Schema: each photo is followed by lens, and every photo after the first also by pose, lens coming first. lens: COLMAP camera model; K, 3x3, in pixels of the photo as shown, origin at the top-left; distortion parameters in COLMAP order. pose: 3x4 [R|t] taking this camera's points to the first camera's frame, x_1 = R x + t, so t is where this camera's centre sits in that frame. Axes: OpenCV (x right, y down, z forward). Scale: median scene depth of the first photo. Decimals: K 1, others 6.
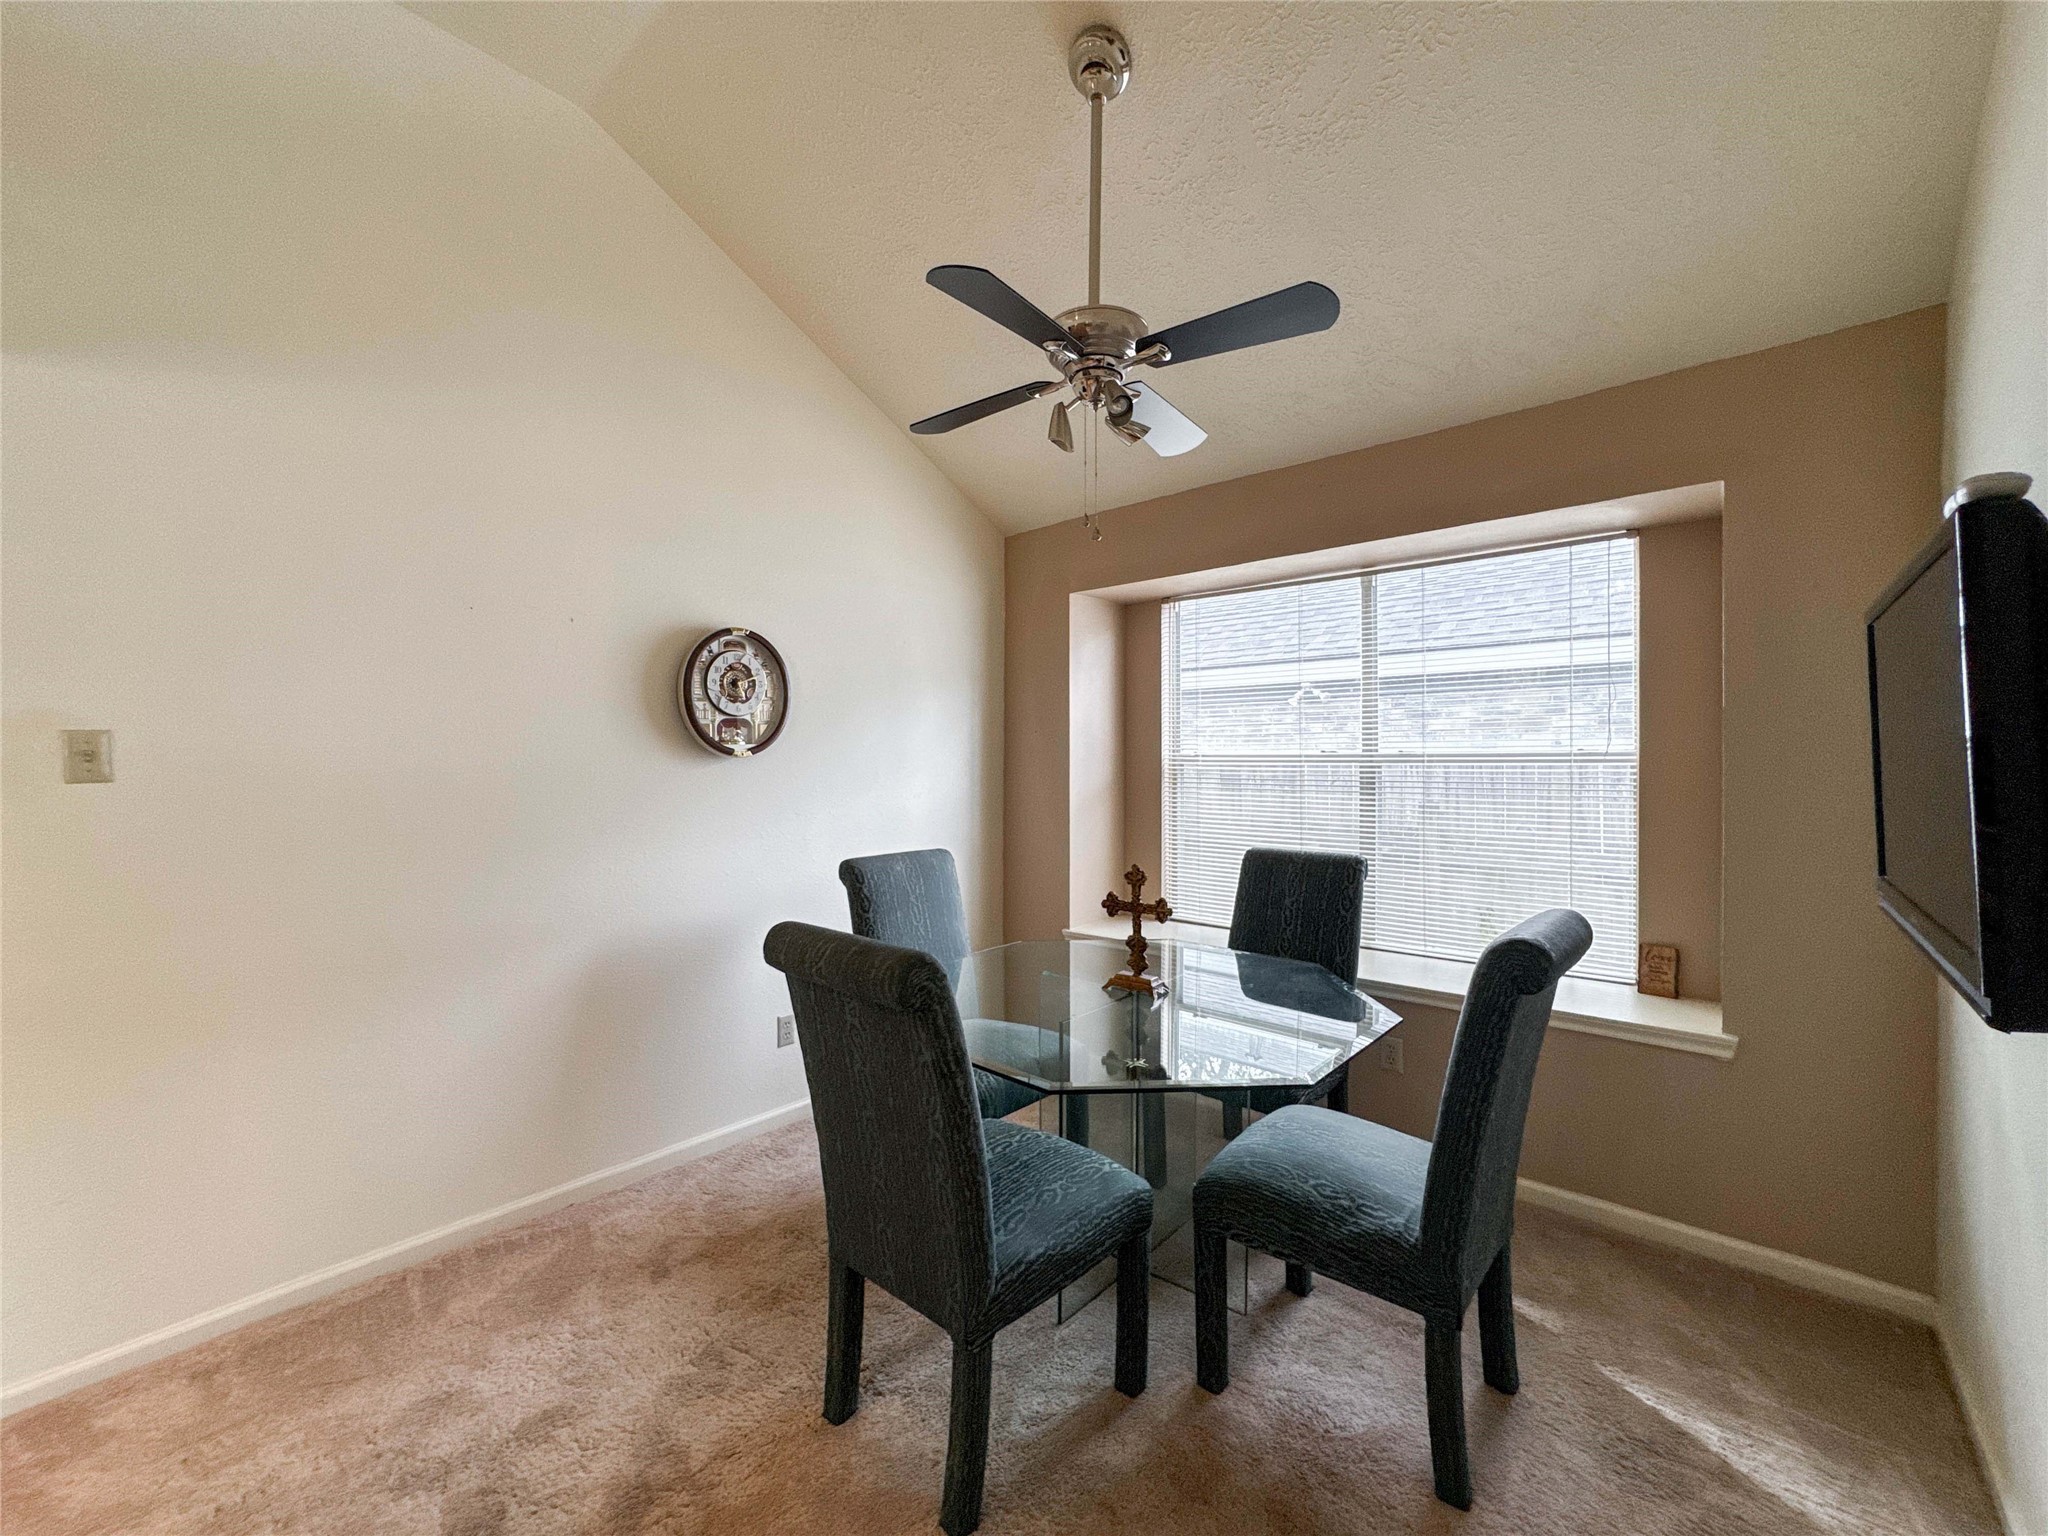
lens RADIAL K [[825.5, 0, 1033.5], [0, 825.5, 763.2], [0, 0, 1]] dist [-0.038829, 0.015220]
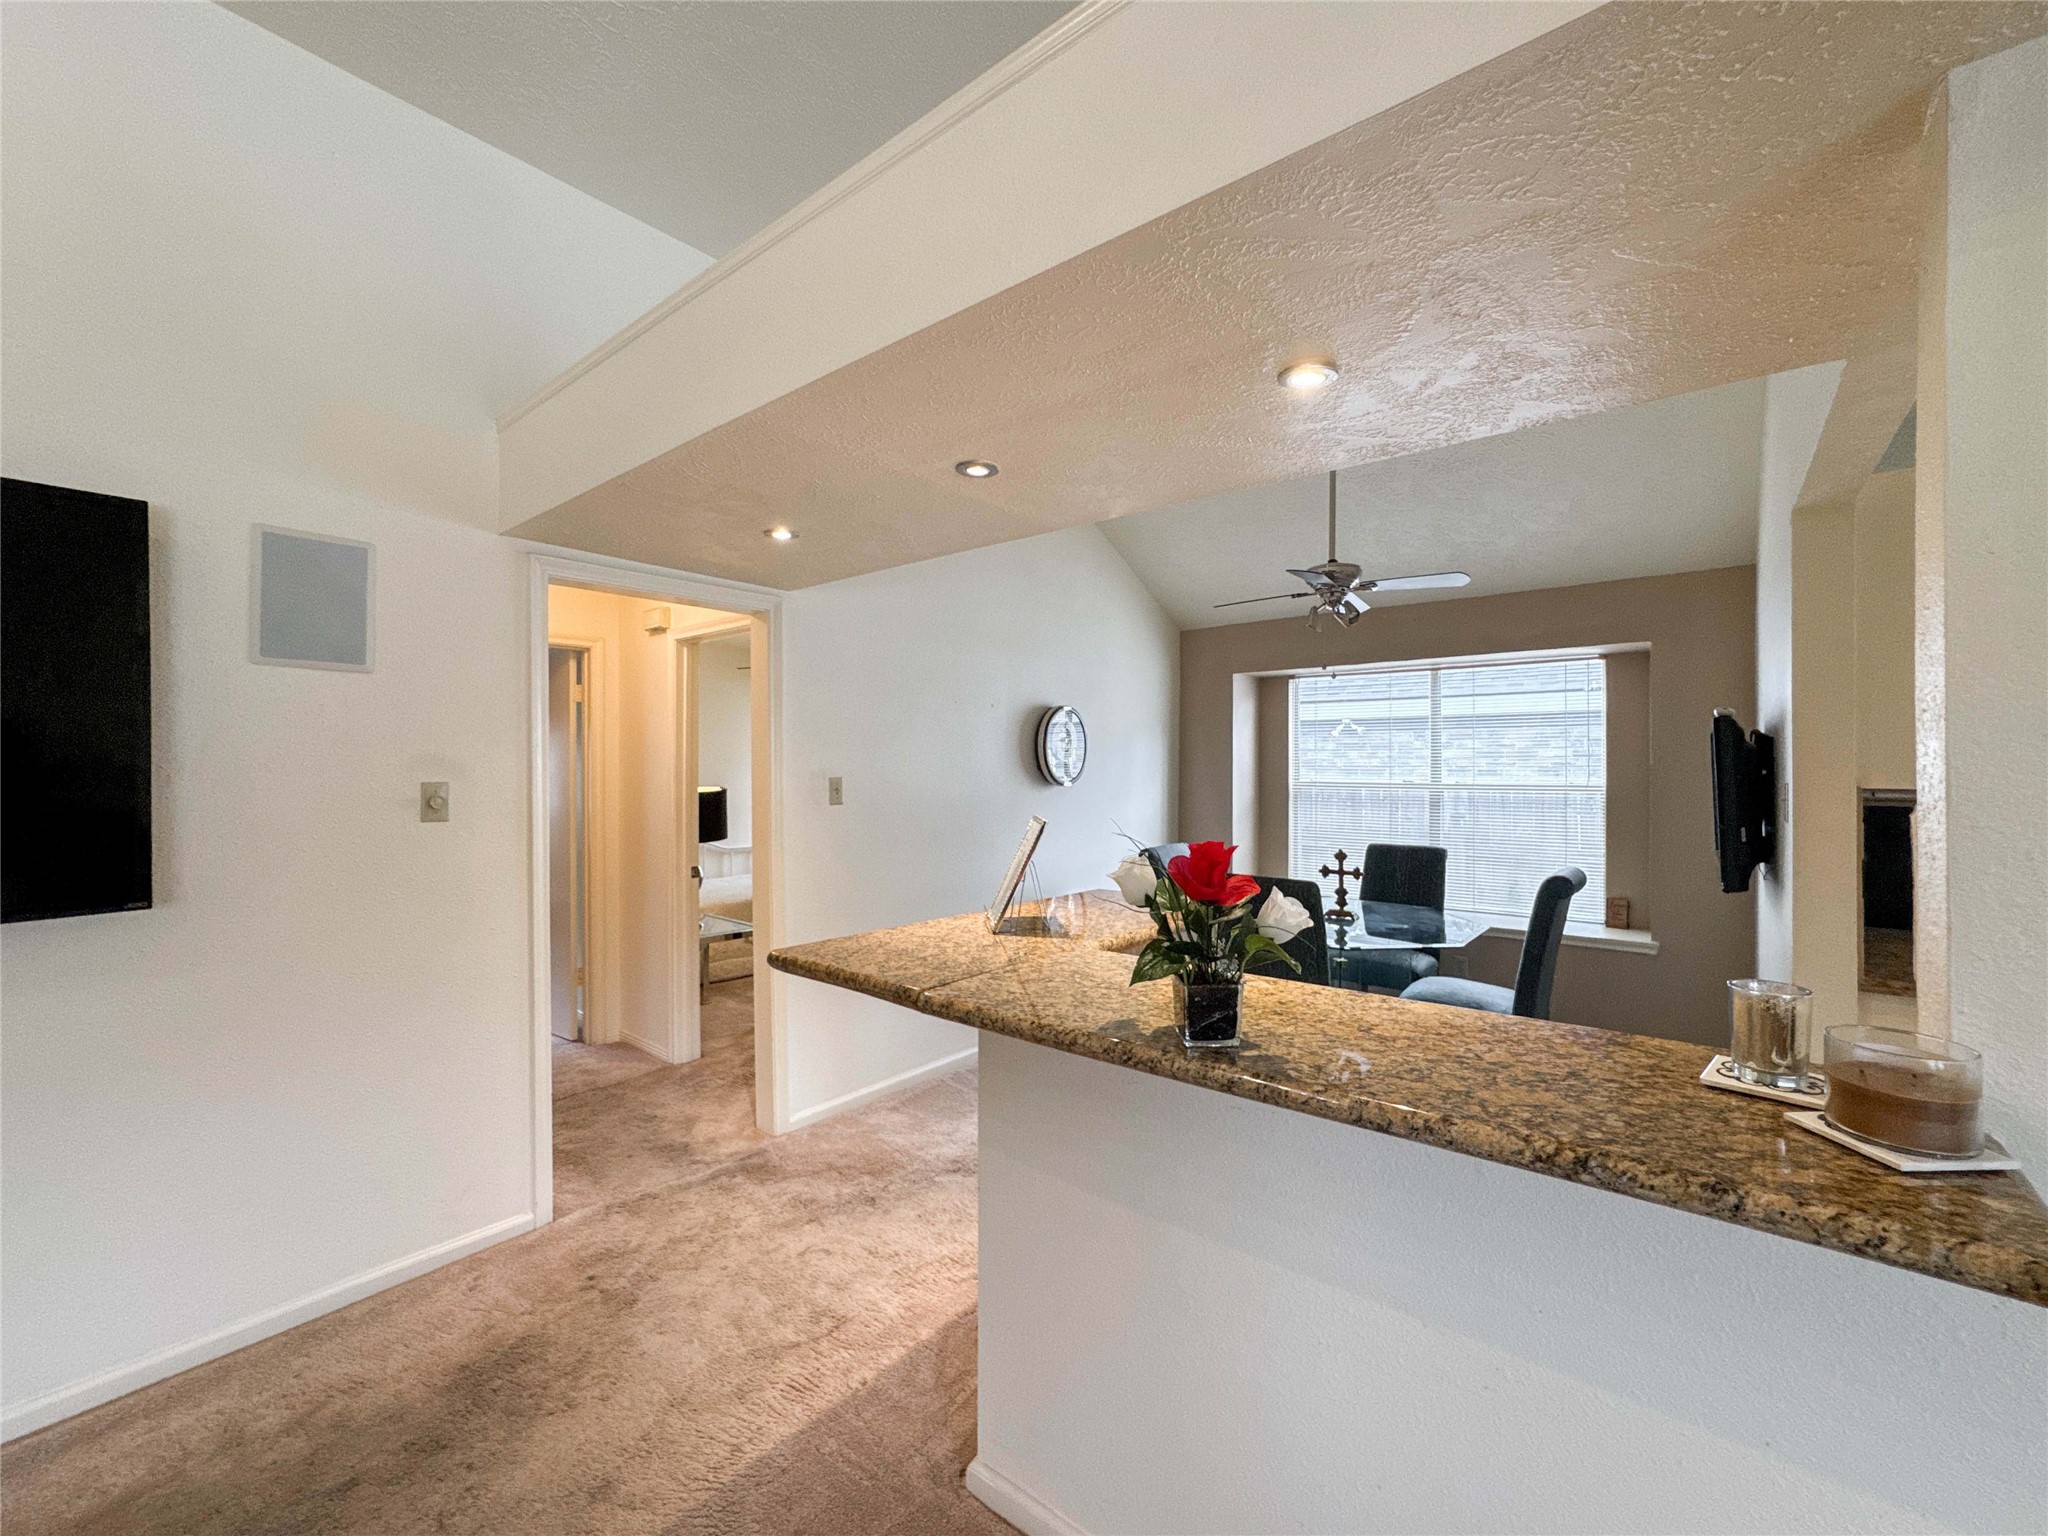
lens RADIAL K [[840.0, 0, 1029.1], [0, 840.0, 761.7], [0, 0, 1]] dist [-0.036406, 0.017319]
pose [[0.999302, 0.005769, 0.036897, -0.496724], [-0.005359, 0.999923, -0.011216, -0.036776], [-0.036958, 0.011011, 0.999256, -0.651924]]
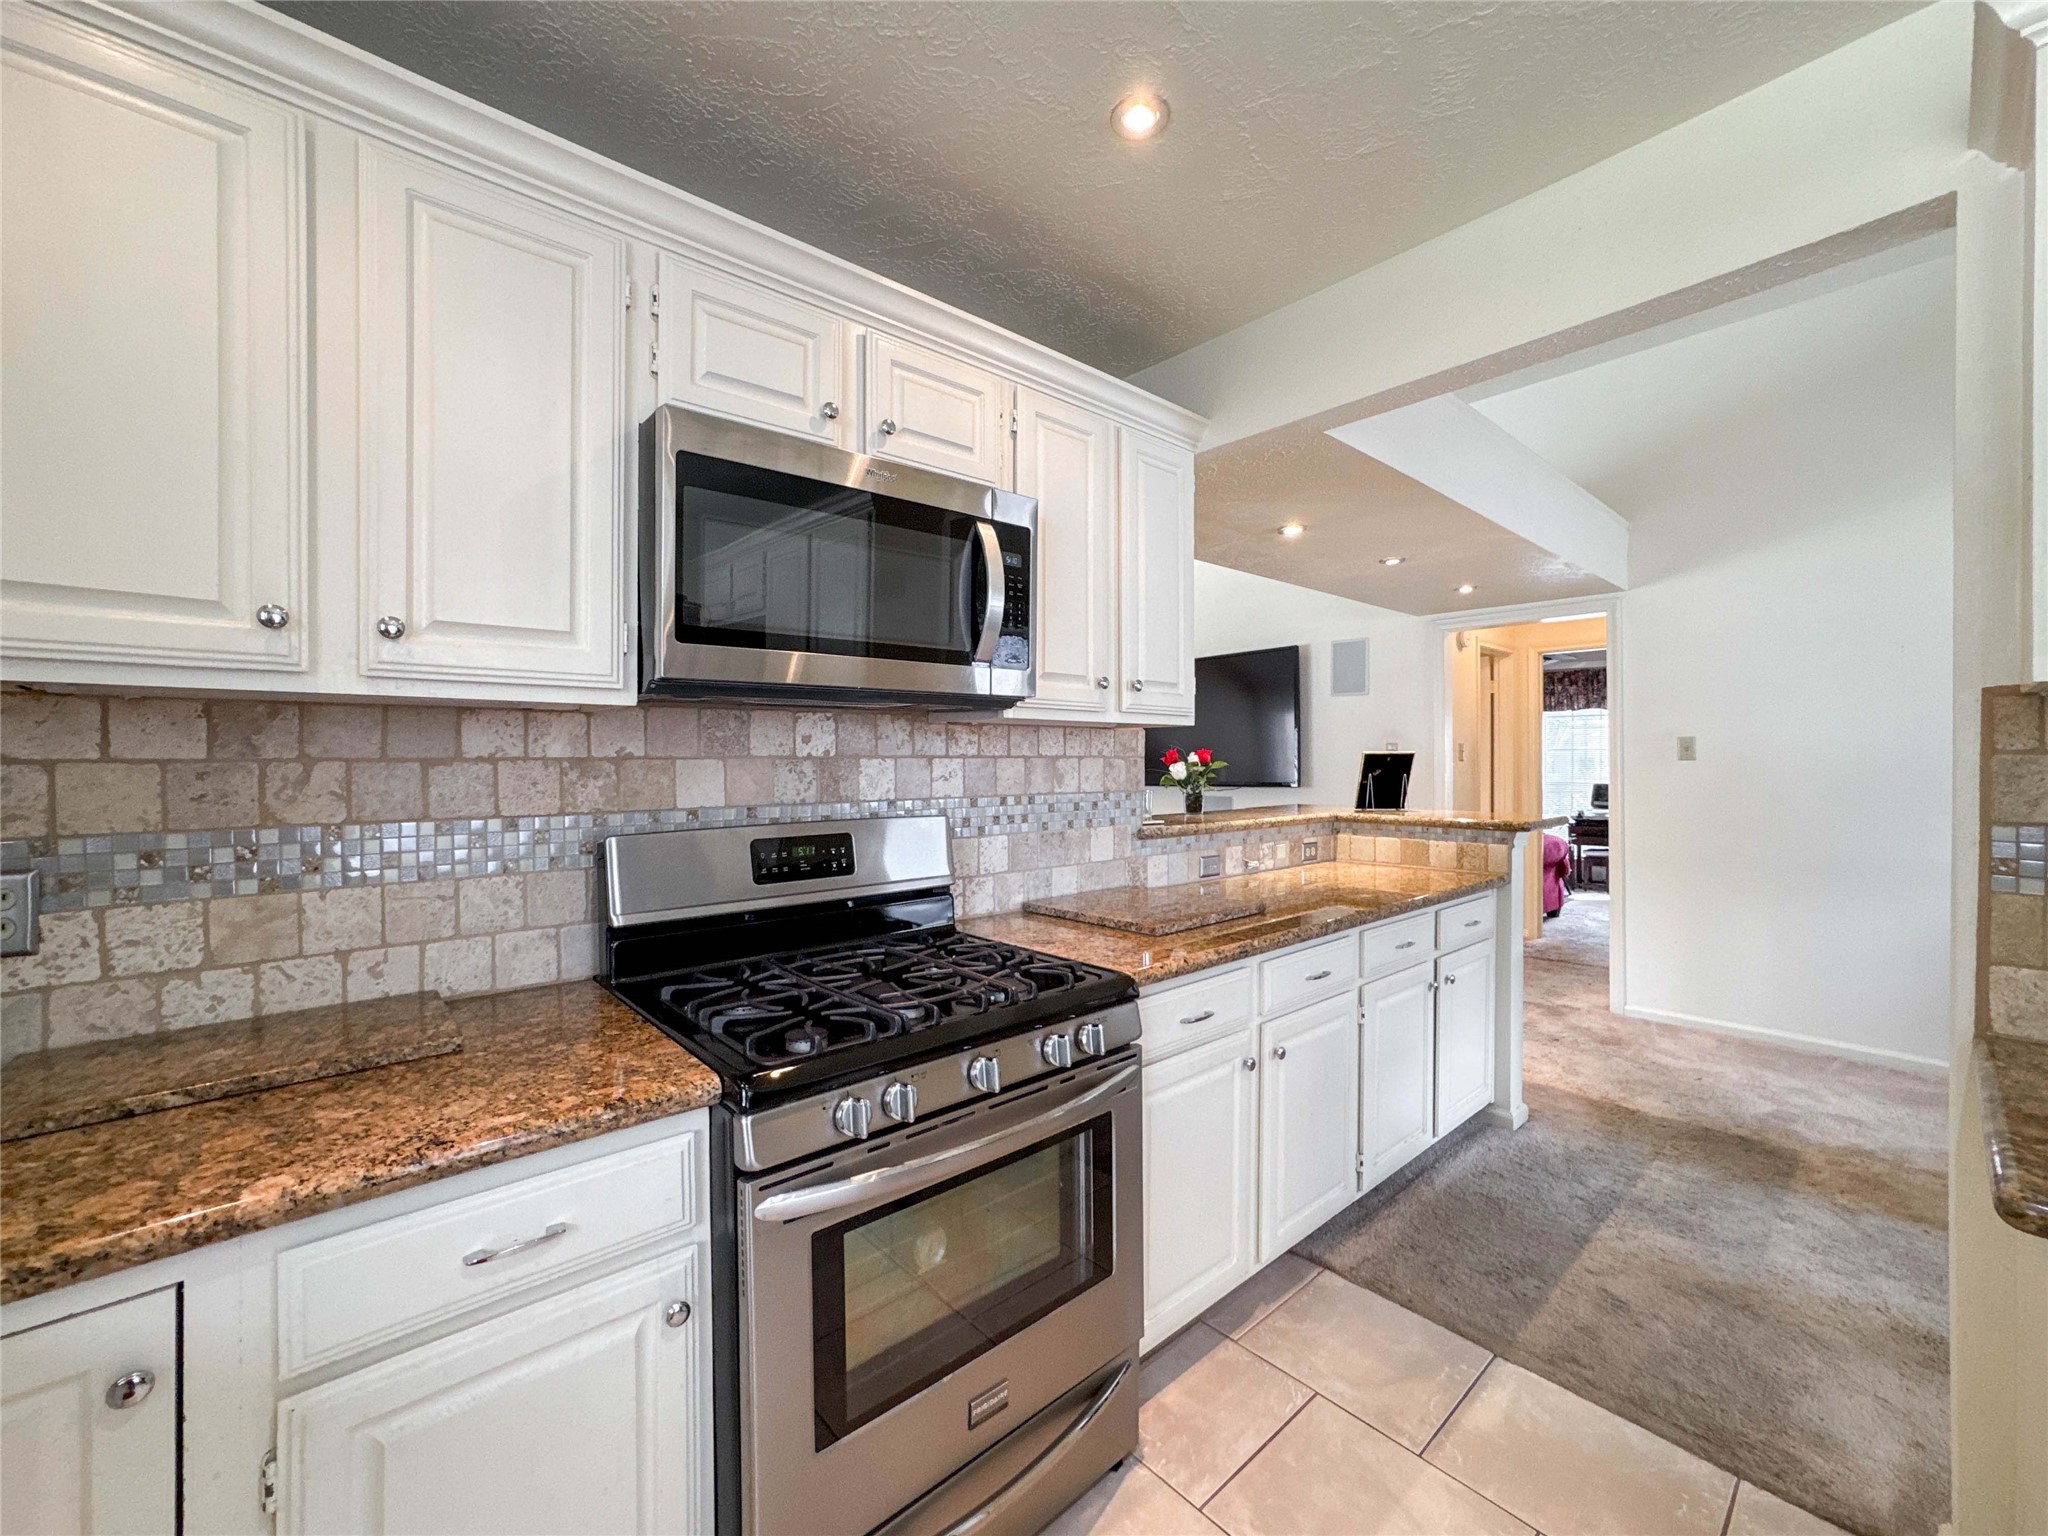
lens RADIAL K [[844.7, 0, 1024.0], [0, 844.7, 768.0], [0, 0, 1]] dist [-0.038503, 0.018010]
pose [[-0.129759, 0.010180, -0.991493, 0.876343], [-0.000913, 0.999946, 0.010386, 0.015256], [0.991545, 0.002253, -0.129743, -0.346931]]
